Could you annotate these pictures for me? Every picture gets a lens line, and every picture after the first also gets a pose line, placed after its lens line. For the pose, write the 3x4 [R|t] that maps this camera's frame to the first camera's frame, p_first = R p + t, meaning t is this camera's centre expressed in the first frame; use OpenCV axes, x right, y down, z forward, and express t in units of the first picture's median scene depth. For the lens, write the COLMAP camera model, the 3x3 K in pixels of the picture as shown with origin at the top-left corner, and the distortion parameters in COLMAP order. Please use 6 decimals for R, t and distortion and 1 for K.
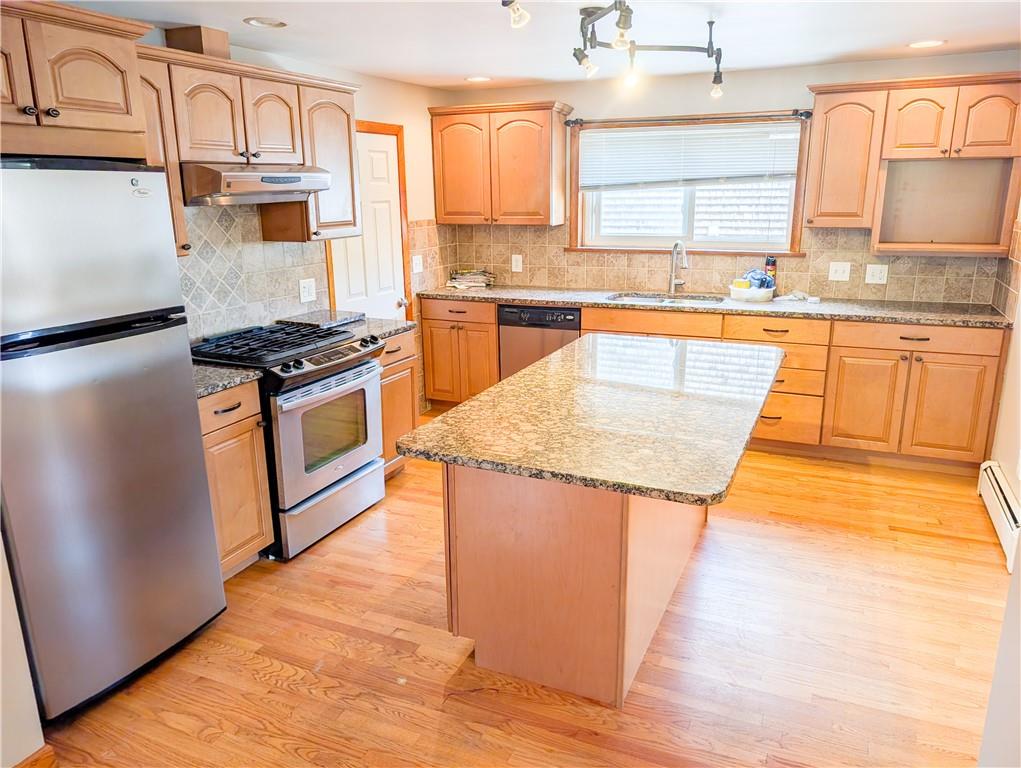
lens RADIAL K [[737.0, 0, 510.5], [0, 737.0, 384.0], [0, 0, 1]] dist [0.009453, 0.005523]
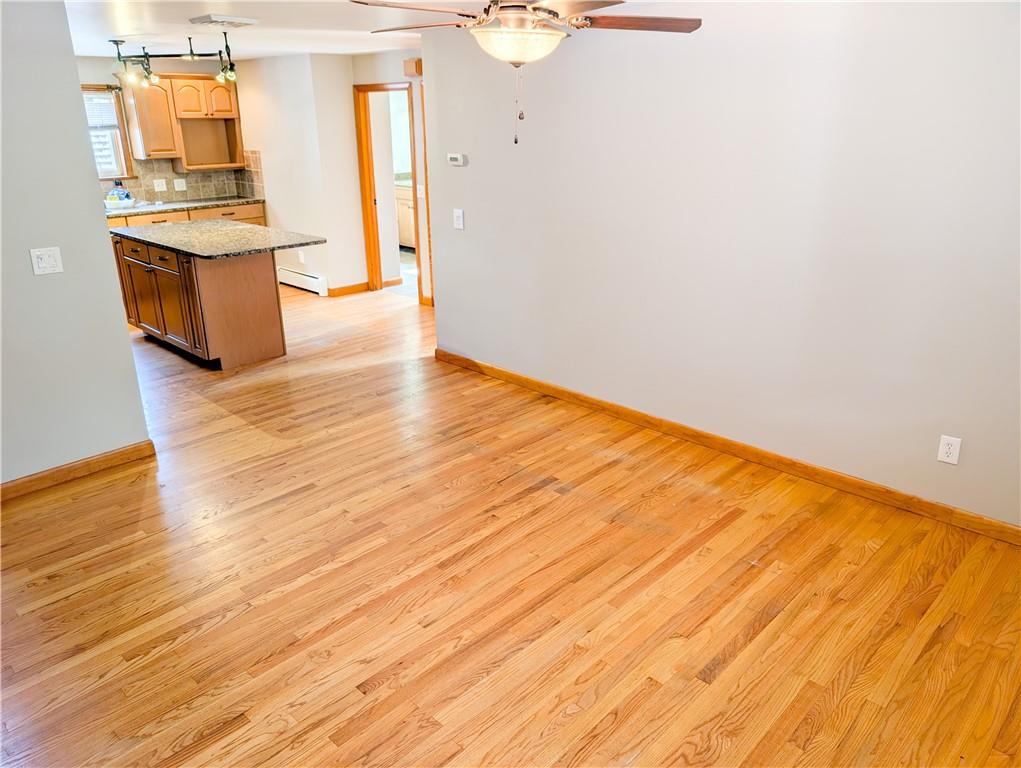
lens RADIAL K [[737.0, 0, 510.5], [0, 737.0, 384.0], [0, 0, 1]] dist [0.009453, 0.005523]
pose [[0.344083, -0.321176, 0.882300, -0.938467], [0.247444, 0.937477, 0.244762, 0.058341], [-0.905747, 0.134101, 0.402043, -0.344959]]
